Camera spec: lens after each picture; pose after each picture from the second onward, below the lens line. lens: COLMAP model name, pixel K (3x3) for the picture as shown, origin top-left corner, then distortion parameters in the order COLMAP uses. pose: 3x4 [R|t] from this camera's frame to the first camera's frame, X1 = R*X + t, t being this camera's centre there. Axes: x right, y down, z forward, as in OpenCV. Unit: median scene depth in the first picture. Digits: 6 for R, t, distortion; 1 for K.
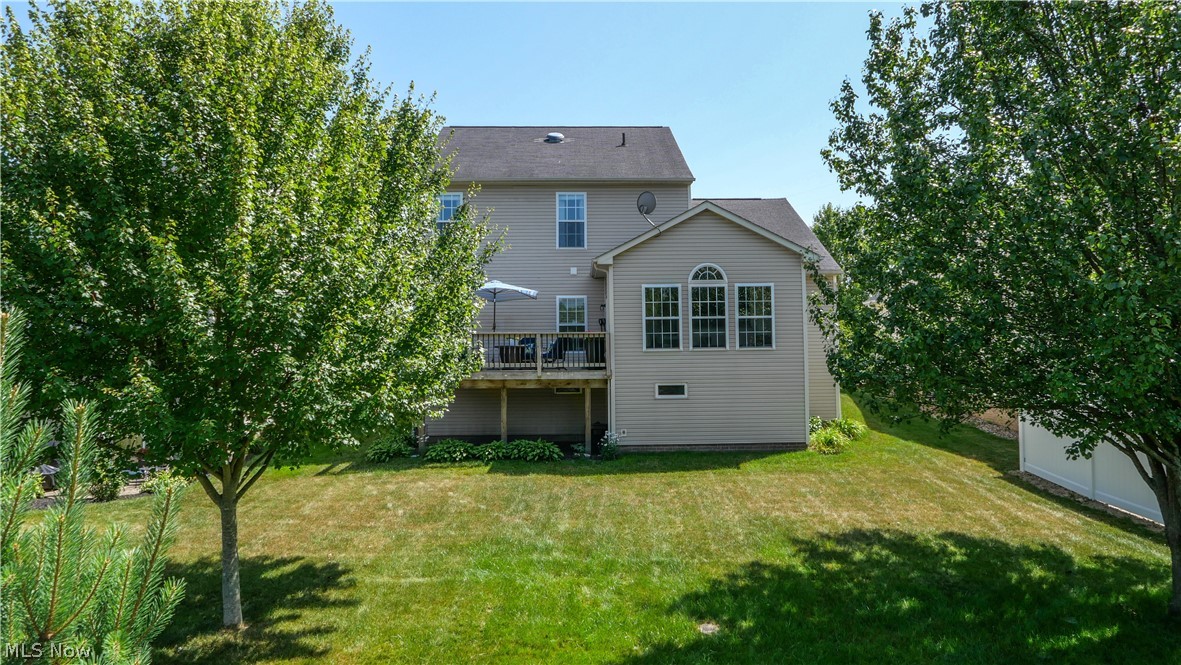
lens RADIAL K [[844.8, 0, 590.5], [0, 844.8, 332.5], [0, 0, 1]] dist [-0.005077, -0.000658]
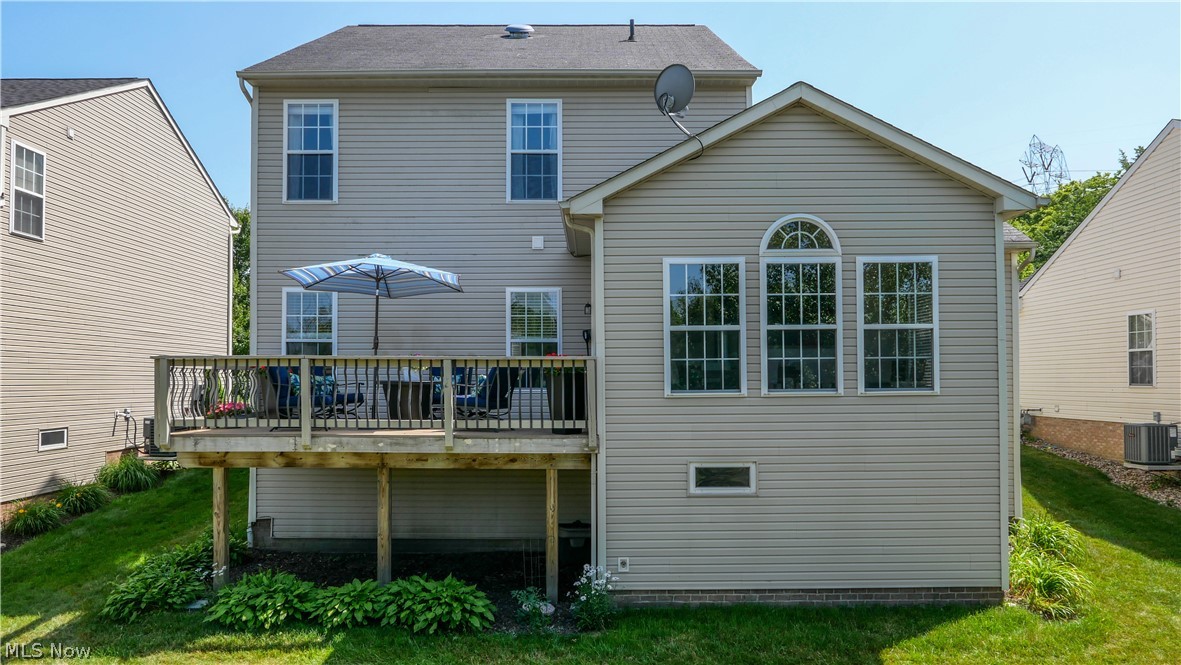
lens RADIAL K [[844.8, 0, 590.5], [0, 844.8, 332.5], [0, 0, 1]] dist [-0.005077, -0.000658]
pose [[0.999788, 0.006209, -0.019616, 0.029141], [-0.006570, 0.999810, -0.018379, -0.005163], [0.019498, 0.018504, 0.999639, 0.517004]]
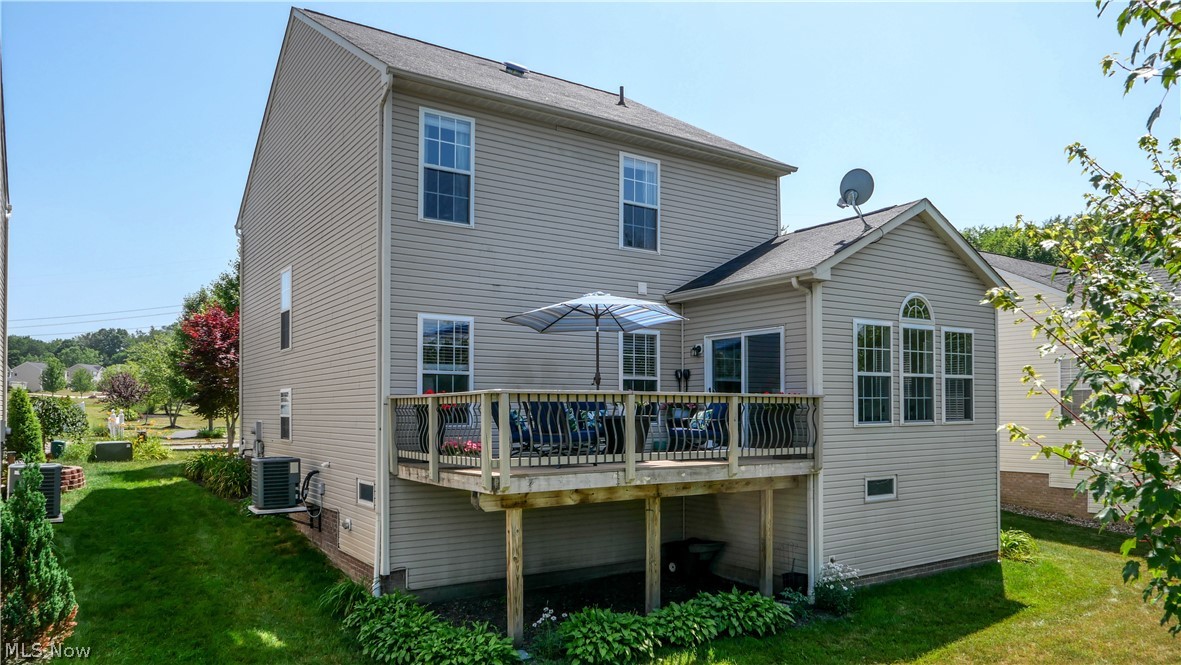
lens RADIAL K [[854.9, 0, 589.0], [0, 854.9, 366.4], [0, 0, 1]] dist [-0.005260, -0.000500]
pose [[0.811467, 0.035463, 0.583321, -0.459422], [-0.025124, 0.999351, -0.025805, -0.000992], [-0.583857, 0.006284, 0.811832, 0.605073]]
